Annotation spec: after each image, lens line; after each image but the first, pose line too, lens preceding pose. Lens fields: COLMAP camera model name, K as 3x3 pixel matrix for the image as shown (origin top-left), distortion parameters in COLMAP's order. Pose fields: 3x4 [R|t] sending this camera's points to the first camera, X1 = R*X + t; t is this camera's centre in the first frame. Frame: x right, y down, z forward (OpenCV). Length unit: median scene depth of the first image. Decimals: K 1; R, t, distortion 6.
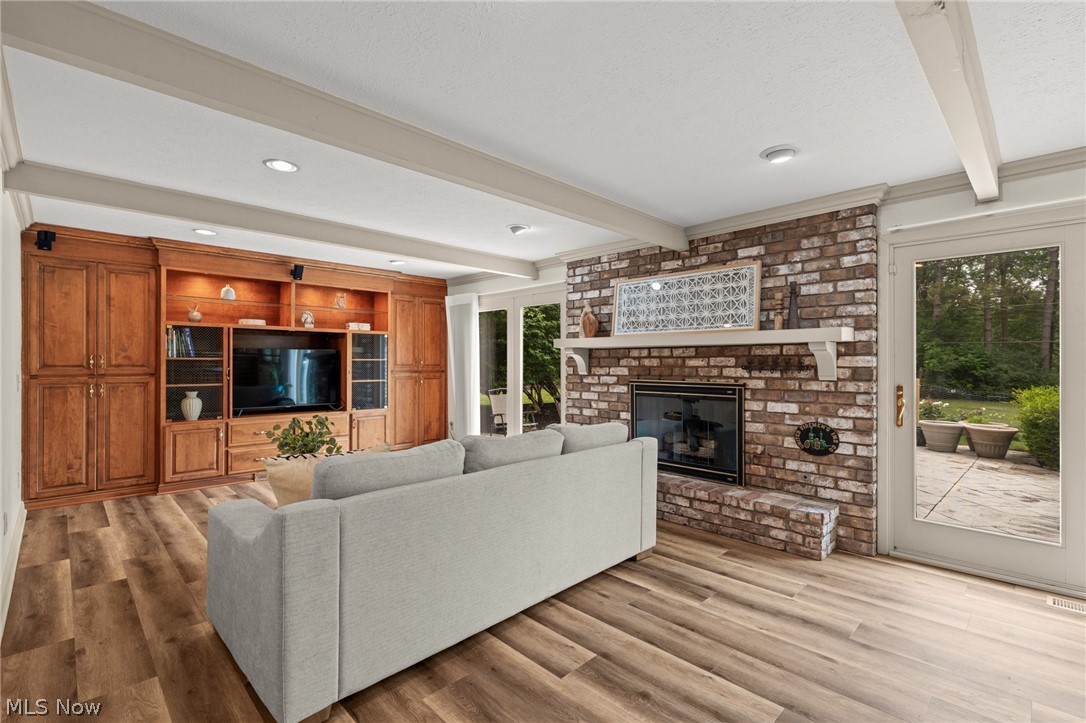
lens RADIAL K [[492.2, 0, 530.0], [0, 492.2, 360.8], [0, 0, 1]] dist [0.014337, -0.001818]
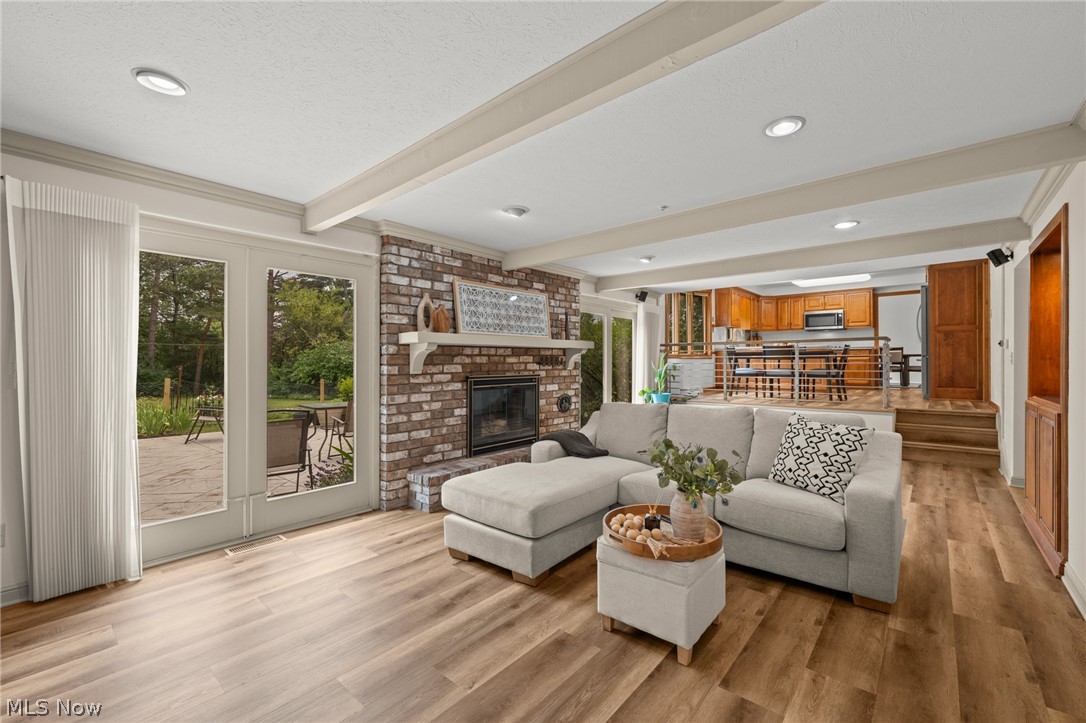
lens RADIAL K [[467.2, 0, 536.3], [0, 467.2, 361.2], [0, 0, 1]] dist [0.006777, 0.000965]
pose [[-0.100286, -0.000622, 0.994958, -0.825894], [0.000759, 0.999999, 0.000701, 0.005875], [-0.994958, 0.000825, -0.100286, 0.981985]]
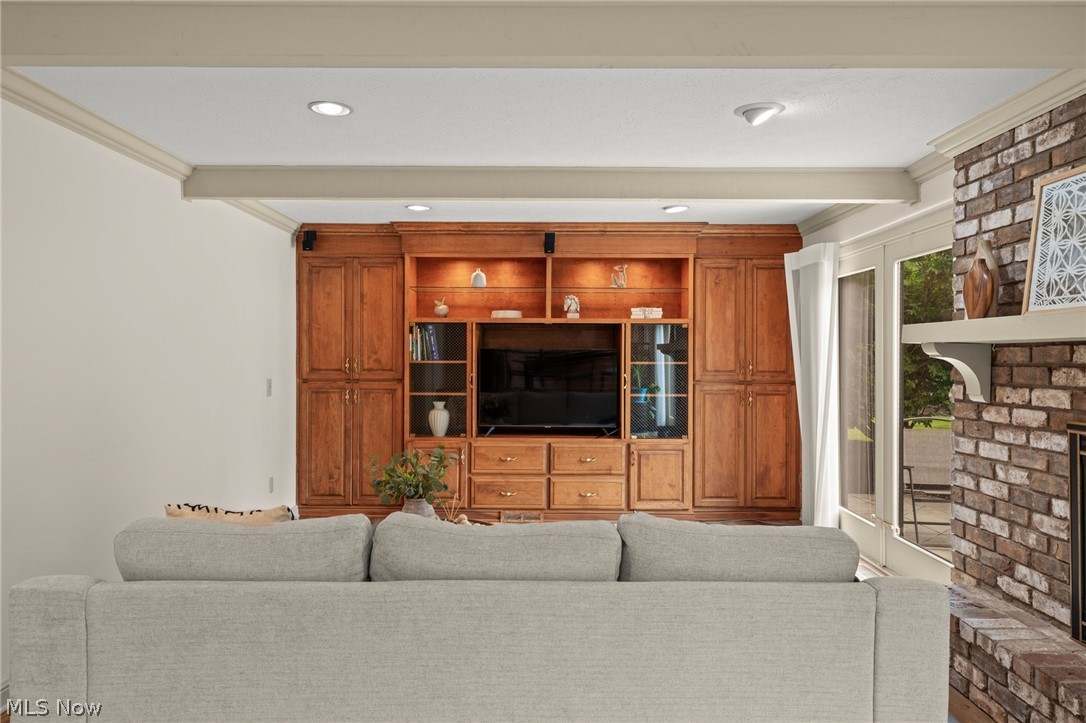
lens RADIAL K [[716.2, 0, 537.7], [0, 716.2, 359.3], [0, 0, 1]] dist [0.001409, 0.003487]
pose [[0.721030, 0.002564, -0.692899, 0.304179], [-0.000848, 0.999996, 0.002818, -0.013885], [0.692903, -0.001445, 0.721029, 0.287208]]
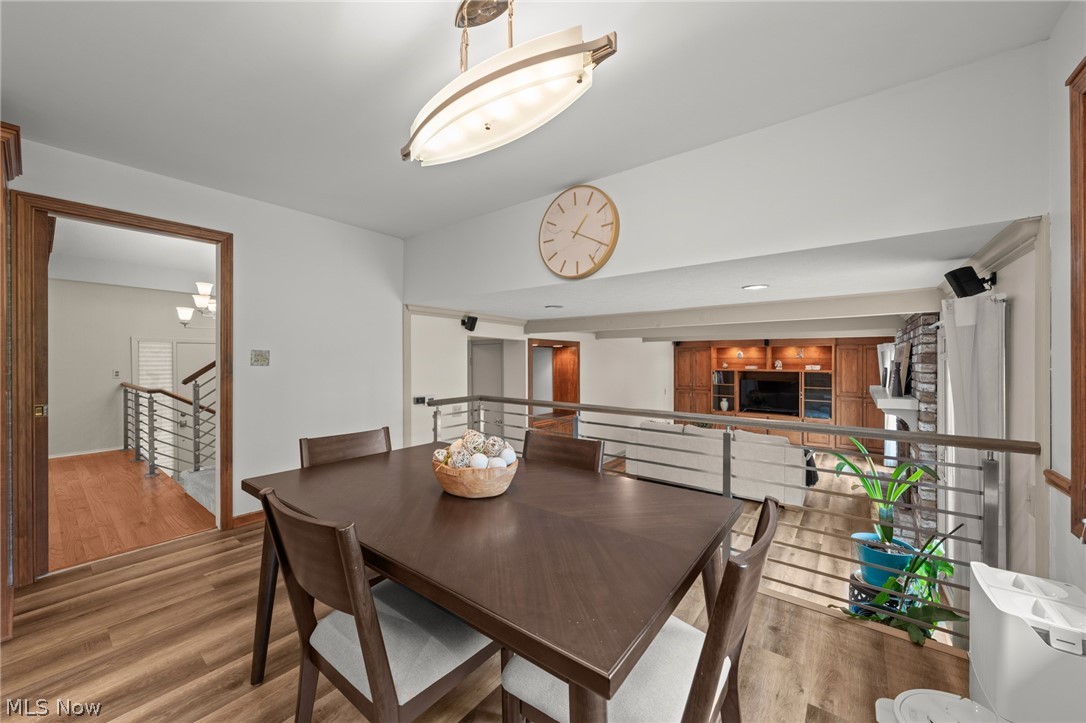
lens RADIAL K [[399.0, 0, 541.1], [0, 399.0, 360.6], [0, 0, 1]] dist [-0.010500, 0.000021]
pose [[0.151205, -0.000952, -0.988502, 1.172467], [0.000558, 0.999999, -0.000878, -0.129995], [0.988502, -0.000419, 0.151205, -0.144908]]
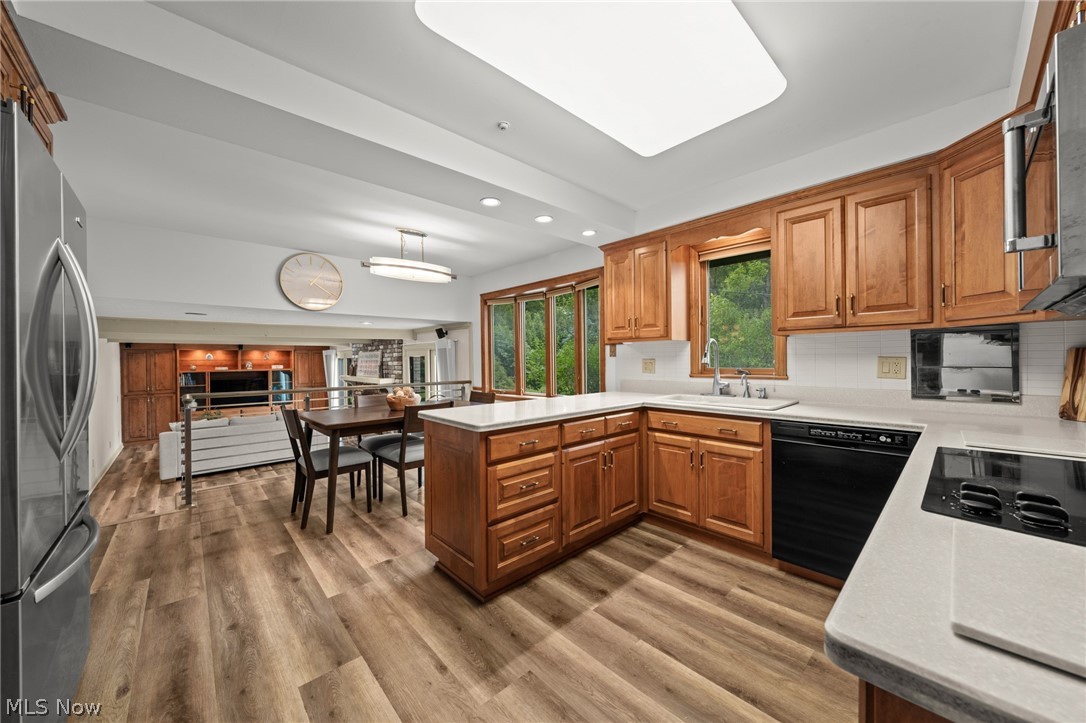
lens RADIAL K [[388.1, 0, 531.9], [0, 388.1, 359.3], [0, 0, 1]] dist [-0.000153, 0.000152]
pose [[0.999432, -0.013841, -0.030733, 1.150606], [0.013916, 0.999901, 0.002201, -0.129022], [0.030699, -0.002628, 0.999525, -0.929271]]
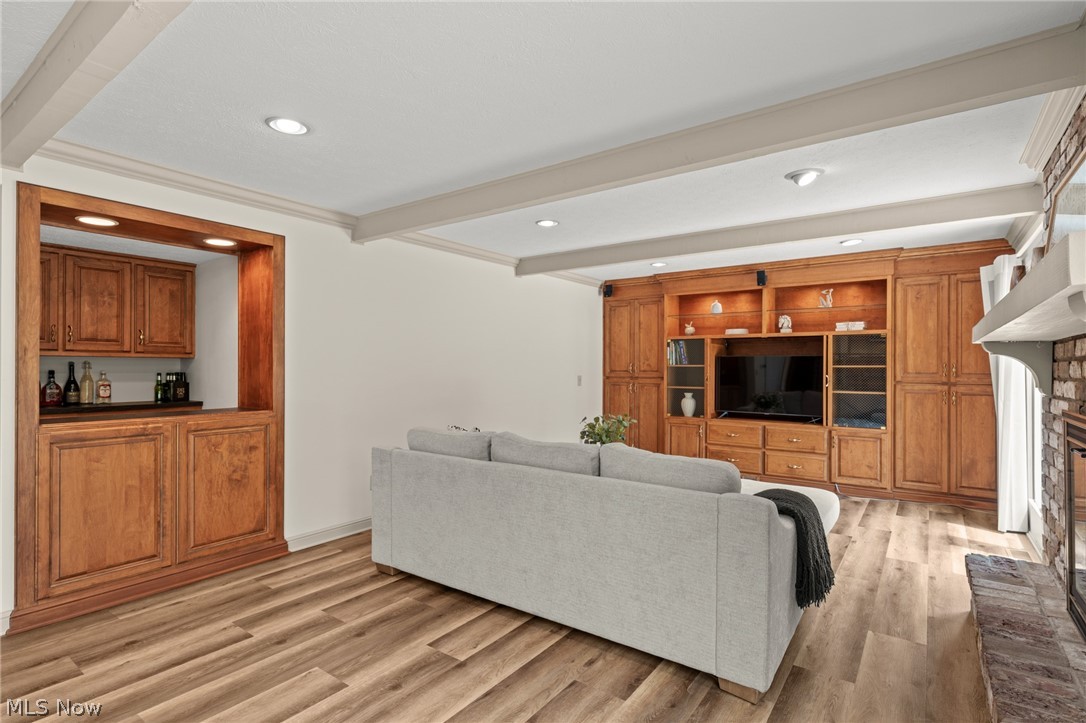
lens RADIAL K [[522.5, 0, 545.8], [0, 522.5, 367.4], [0, 0, 1]] dist [0.003355, 0.000627]
pose [[0.185970, -0.001625, -0.982554, 0.589118], [-0.003210, 0.999992, -0.002261, 0.004160], [0.982550, 0.003575, 0.185963, 0.476310]]
